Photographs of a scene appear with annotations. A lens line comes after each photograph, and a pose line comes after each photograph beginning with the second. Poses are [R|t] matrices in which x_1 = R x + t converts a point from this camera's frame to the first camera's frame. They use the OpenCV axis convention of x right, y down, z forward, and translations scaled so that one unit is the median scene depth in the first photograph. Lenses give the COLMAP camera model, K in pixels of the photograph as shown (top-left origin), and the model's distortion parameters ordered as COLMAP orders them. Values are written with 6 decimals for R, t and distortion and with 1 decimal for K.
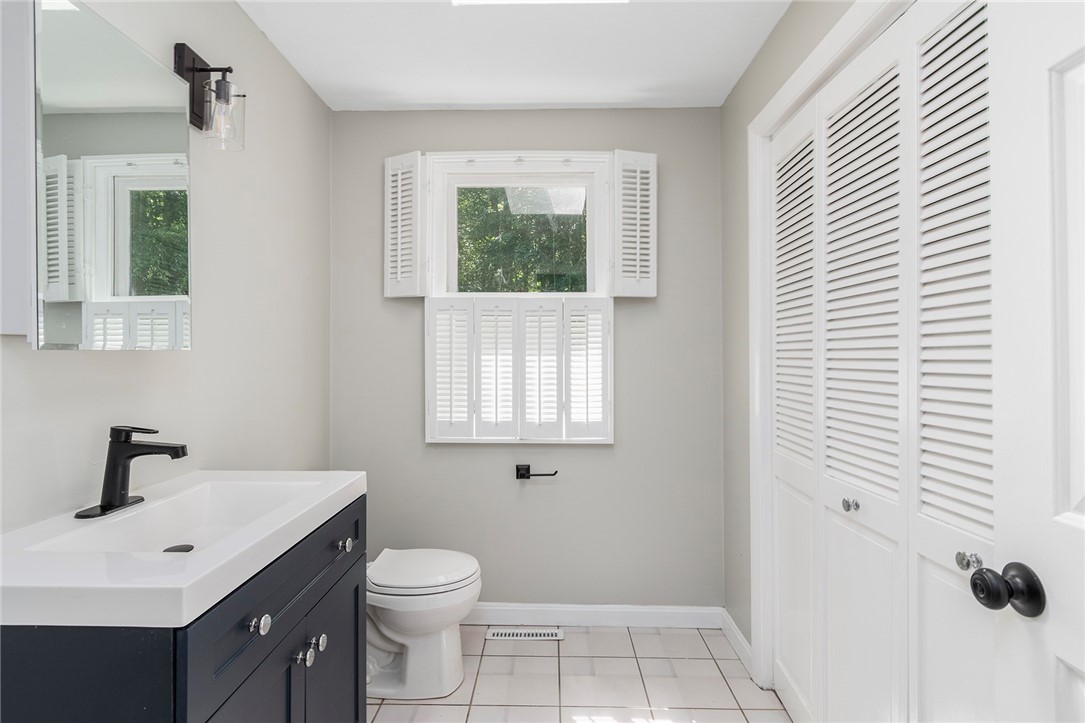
lens RADIAL K [[553.1, 0, 546.5], [0, 553.1, 359.5], [0, 0, 1]] dist [-0.002882, -0.002082]
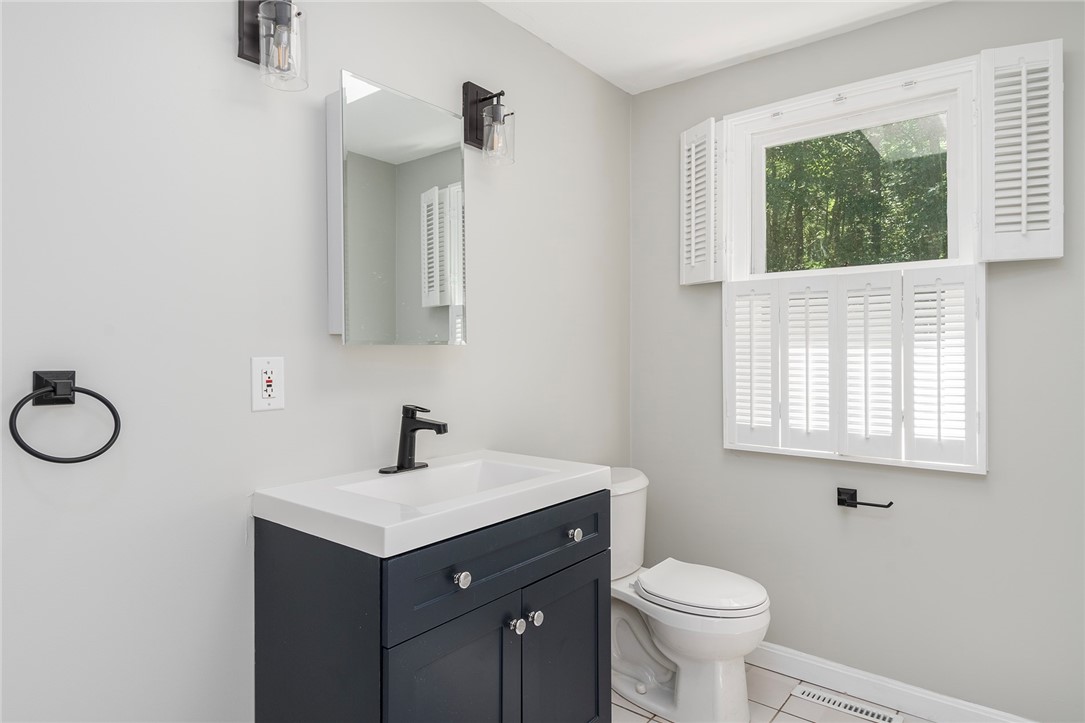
lens RADIAL K [[655.8, 0, 544.1], [0, 655.8, 356.4], [0, 0, 1]] dist [0.000692, -0.000827]
pose [[0.777909, 0.002274, -0.628373, 0.216748], [-0.000785, 0.999996, 0.002647, 0.002594], [0.628376, -0.001566, 0.777908, 0.013772]]
